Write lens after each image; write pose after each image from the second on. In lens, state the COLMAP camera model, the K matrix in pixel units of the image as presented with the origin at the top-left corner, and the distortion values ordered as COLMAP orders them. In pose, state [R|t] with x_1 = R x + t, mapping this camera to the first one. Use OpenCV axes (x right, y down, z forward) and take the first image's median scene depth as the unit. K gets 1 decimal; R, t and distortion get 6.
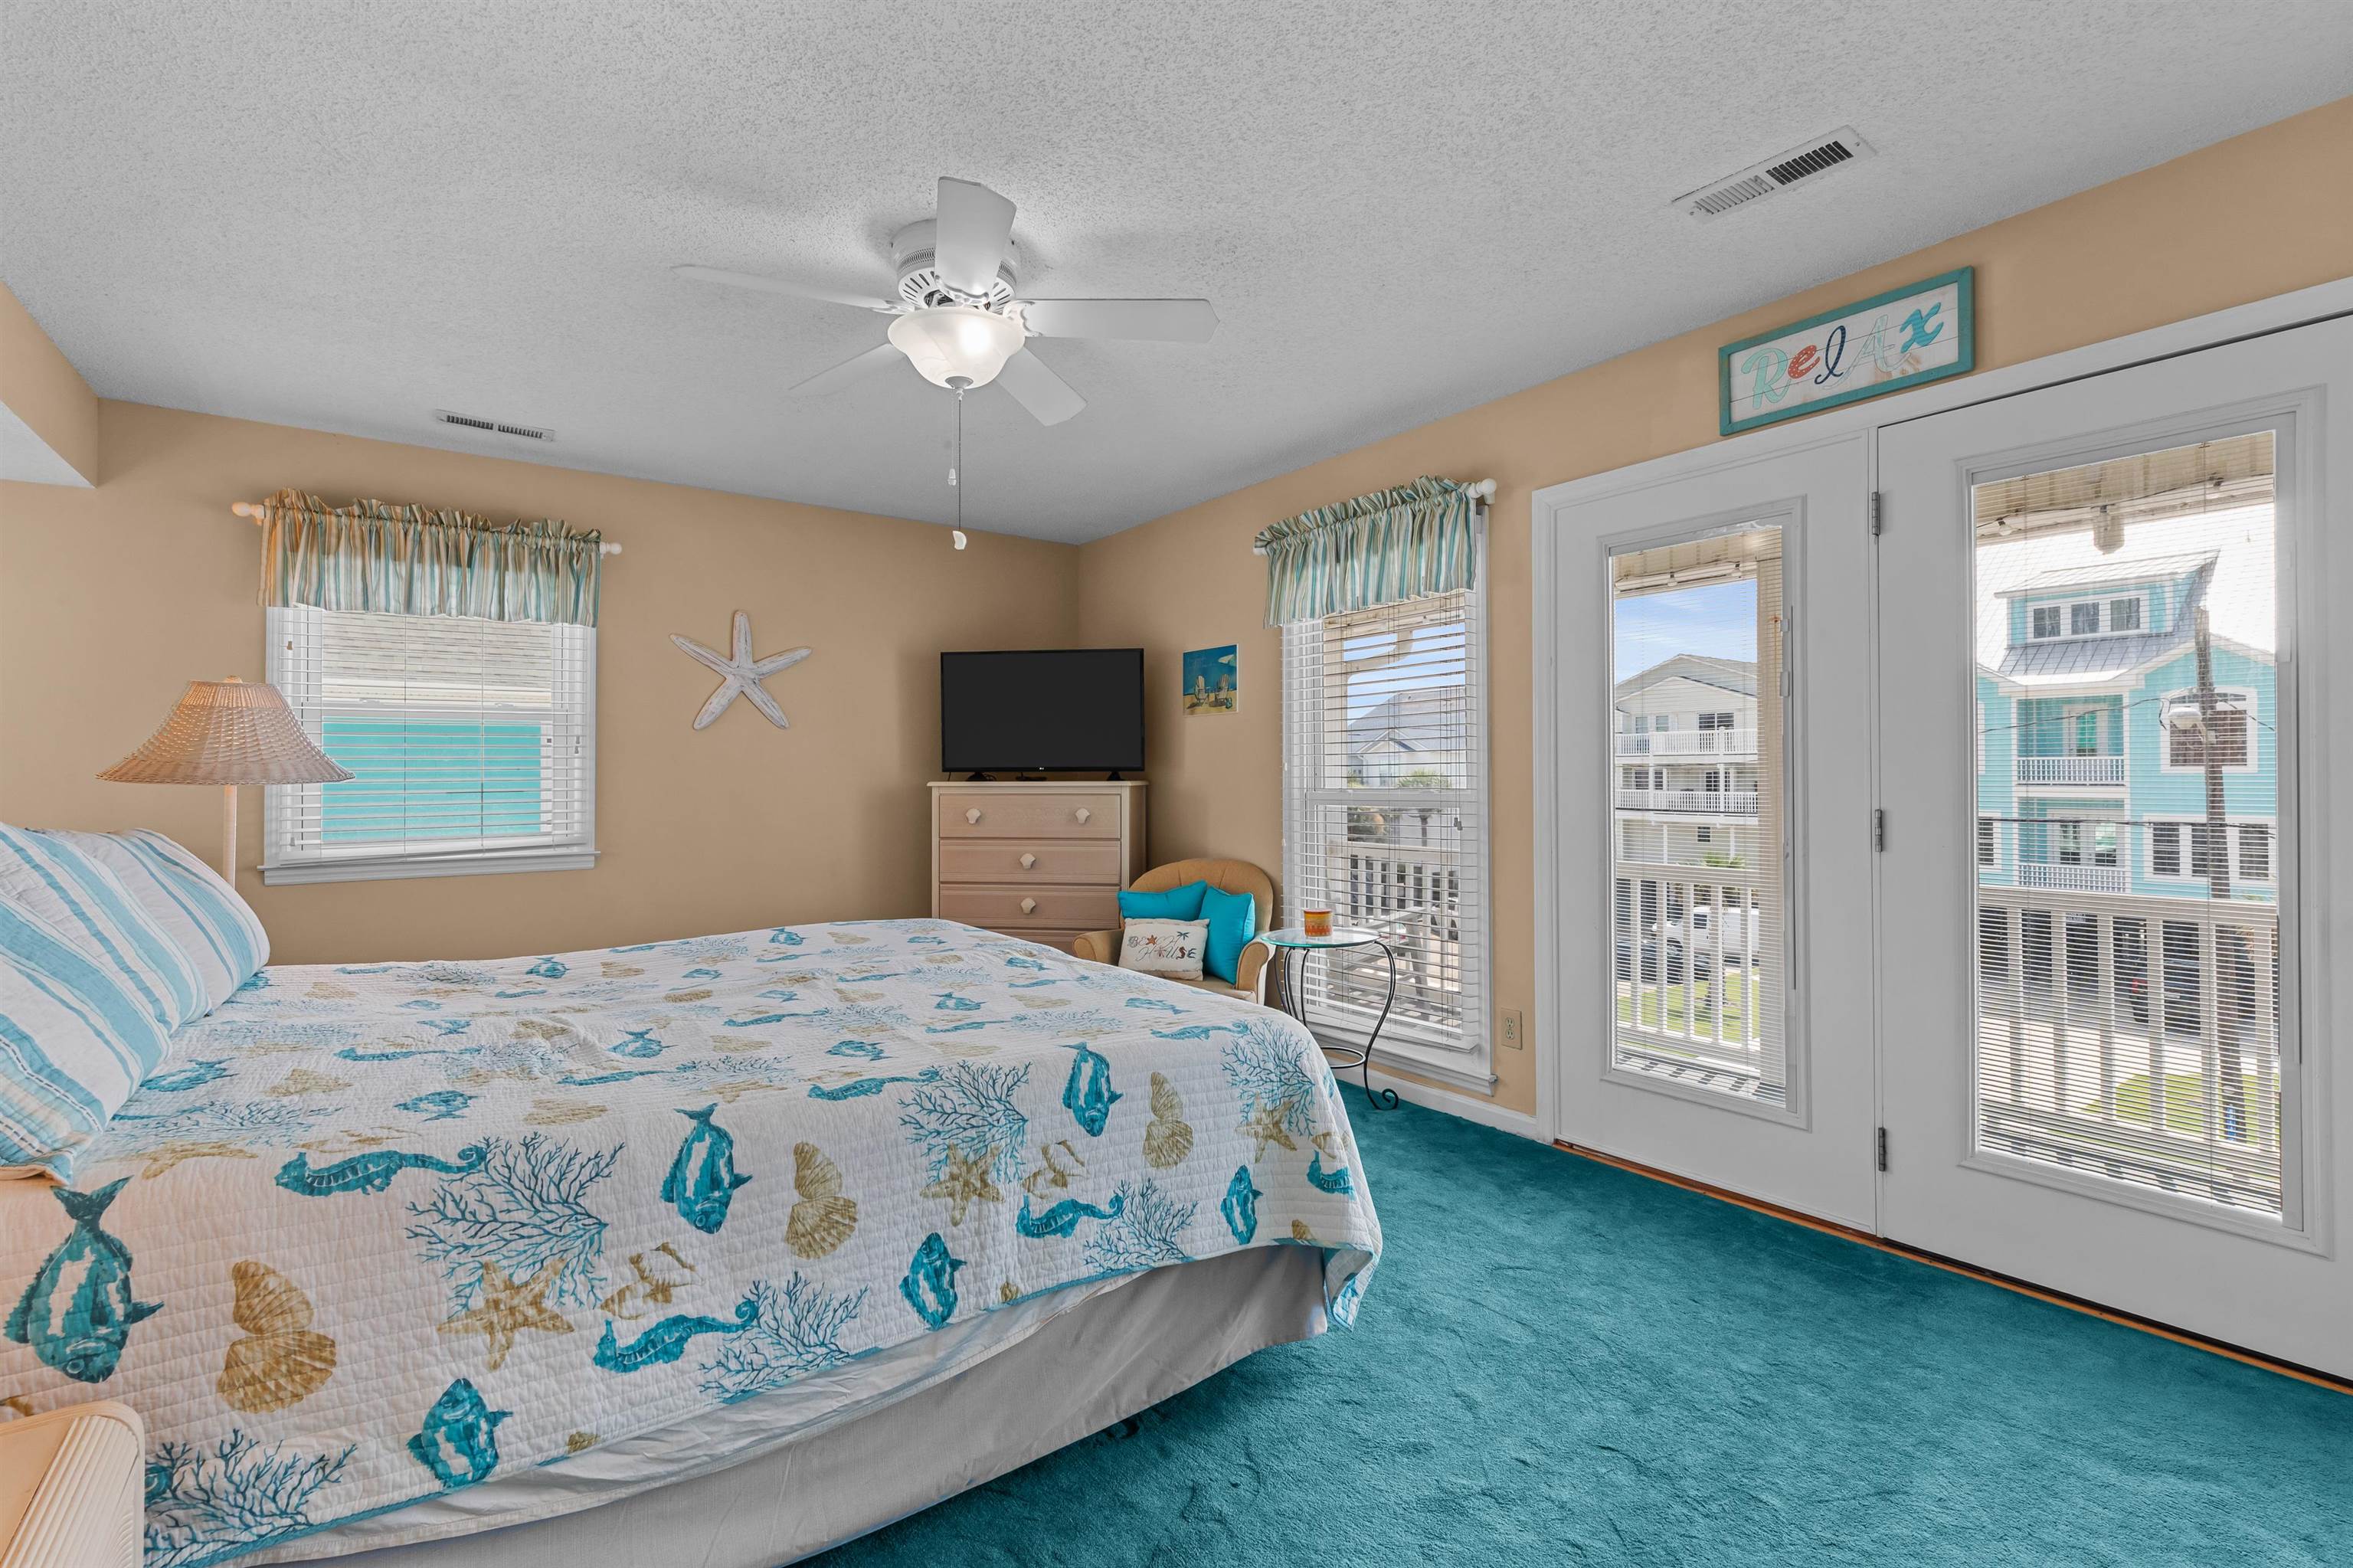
lens RADIAL K [[1067.7, 0, 1185.8], [0, 1067.7, 772.5], [0, 0, 1]] dist [0.011773, -0.001351]
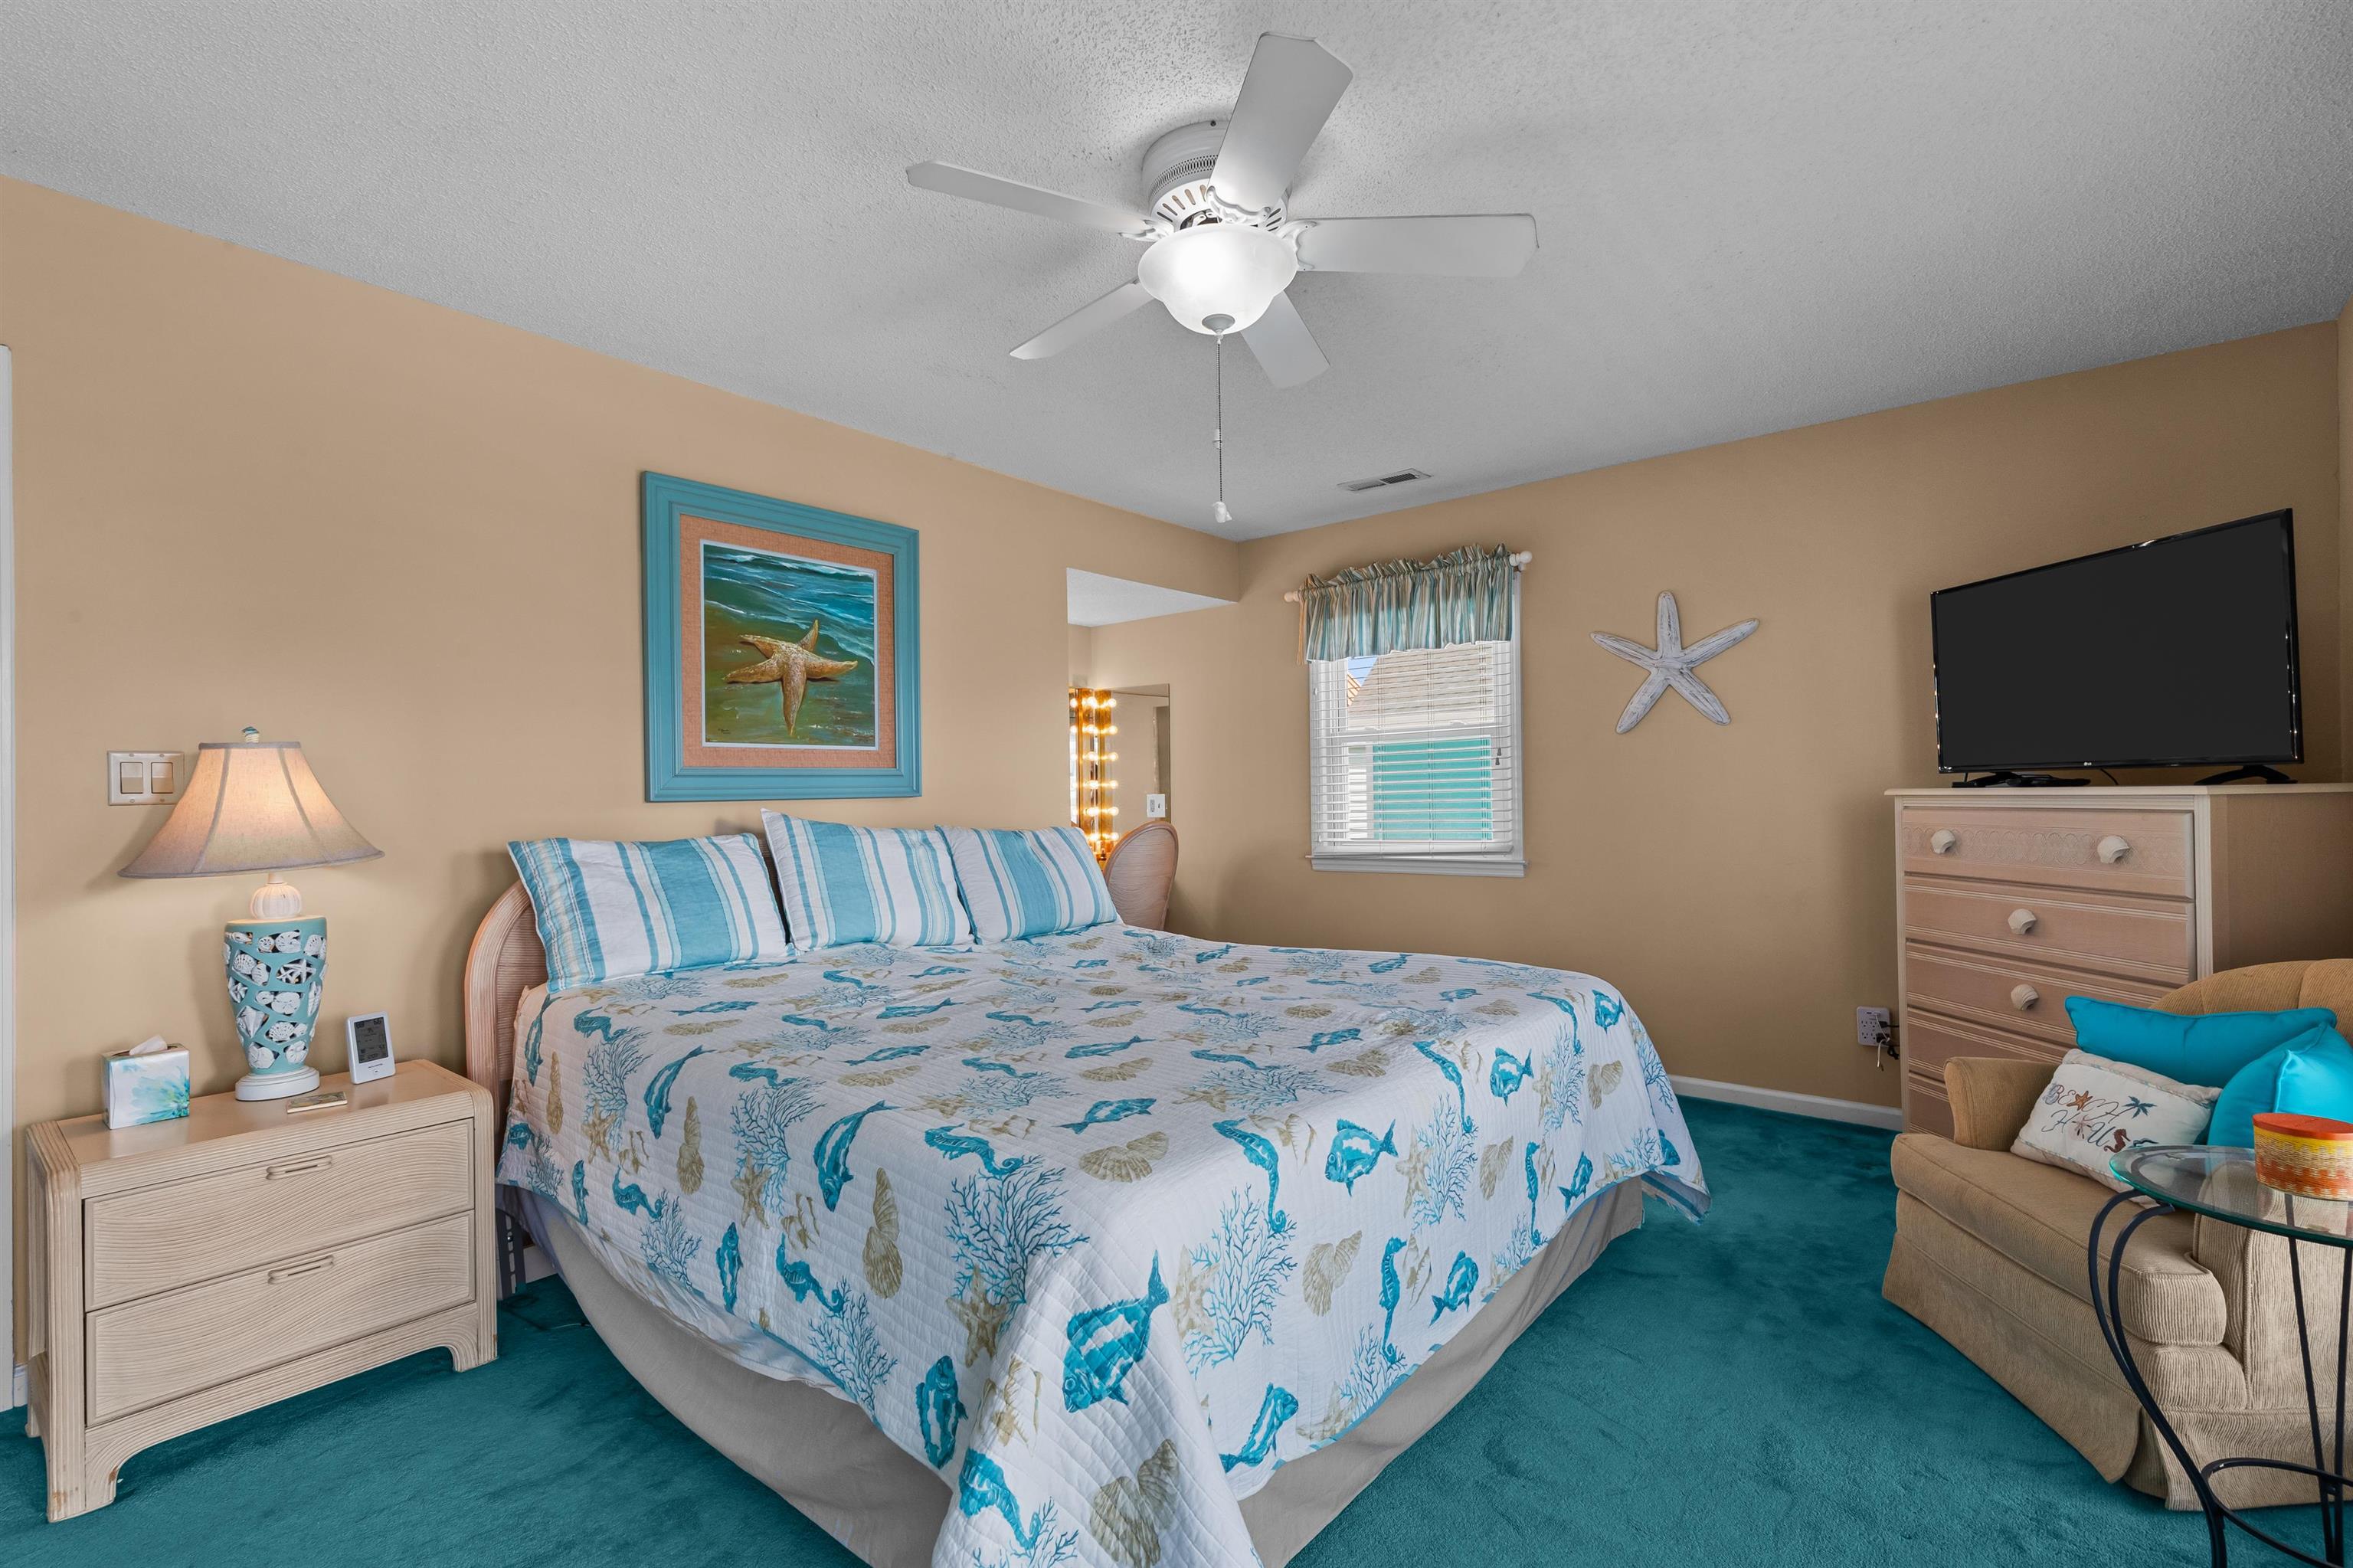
lens RADIAL K [[1067.7, 0, 1193.2], [0, 1067.7, 788.4], [0, 0, 1]] dist [0.011773, -0.001351]
pose [[0.246004, -0.005233, -0.969255, 0.635838], [0.019053, 0.999818, -0.000562, 0.000726], [0.969081, -0.018329, 0.246059, 0.814980]]
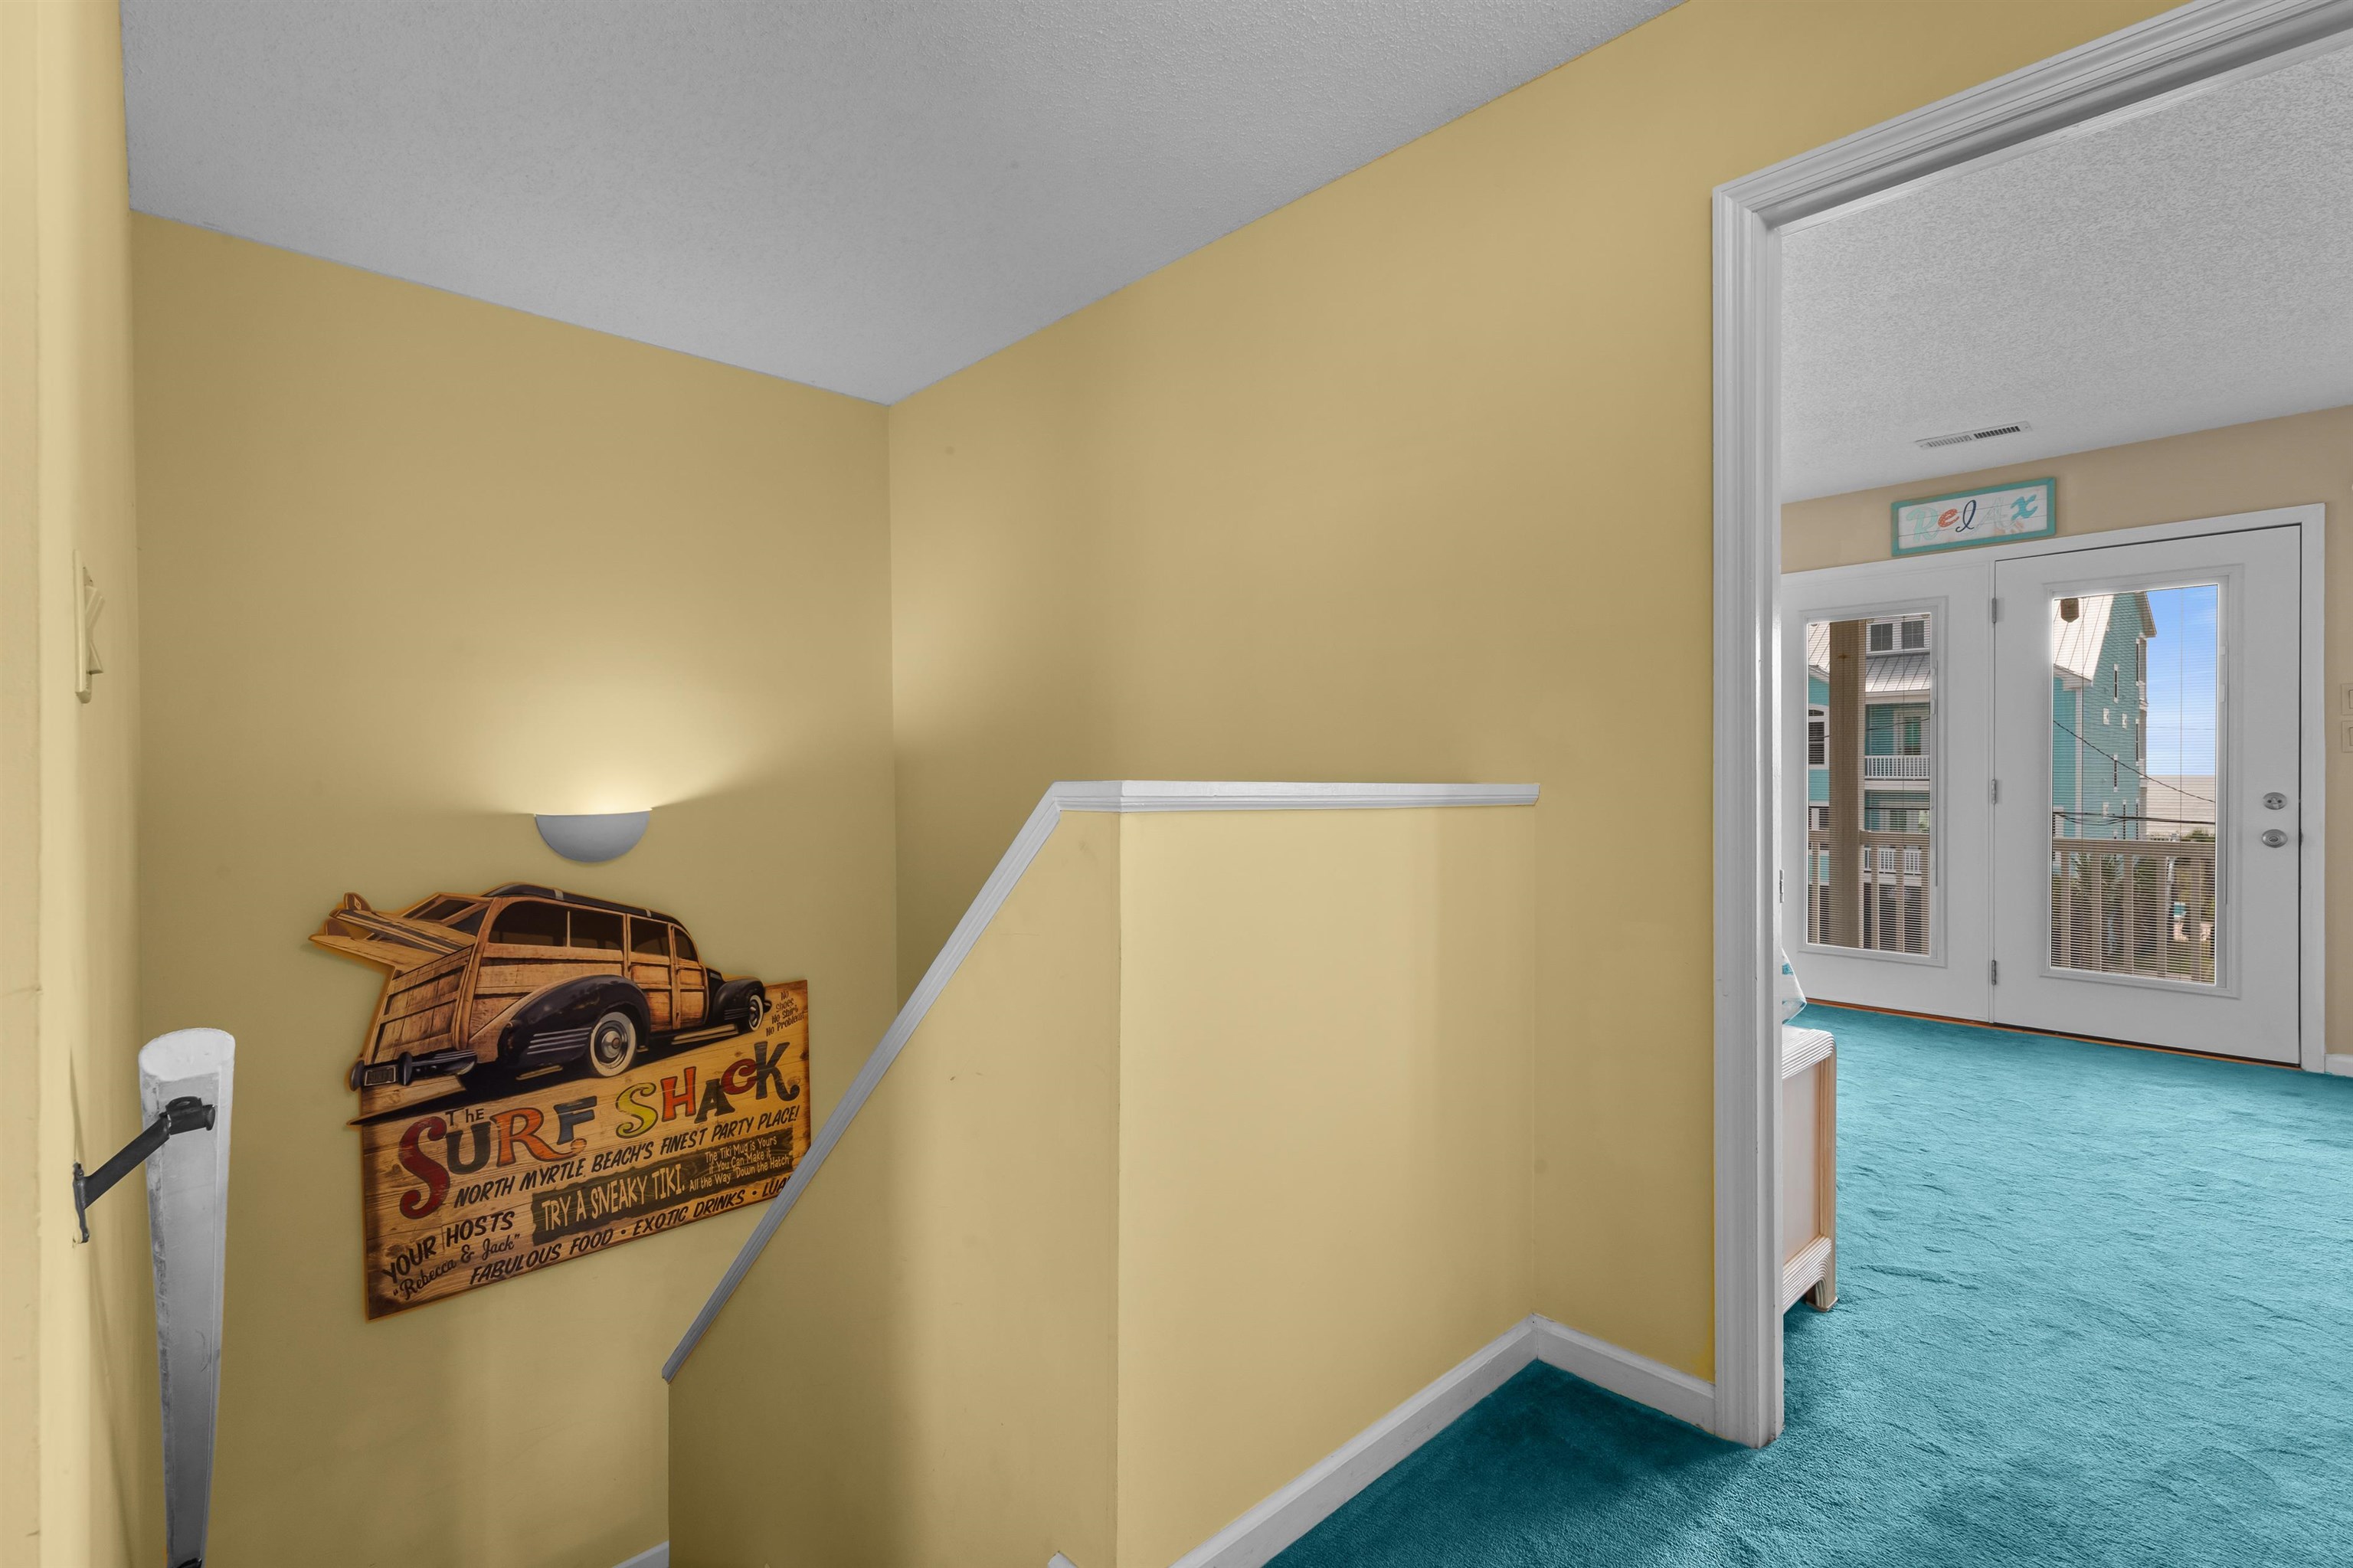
lens RADIAL K [[1067.7, 0, 1186.0], [0, 1067.7, 786.2], [0, 0, 1]] dist [0.011773, -0.001351]
pose [[0.990217, -0.001702, 0.139523, -0.947555], [-0.000318, 0.999895, 0.014454, 0.021137], [-0.139533, -0.014357, 0.990113, -0.579170]]
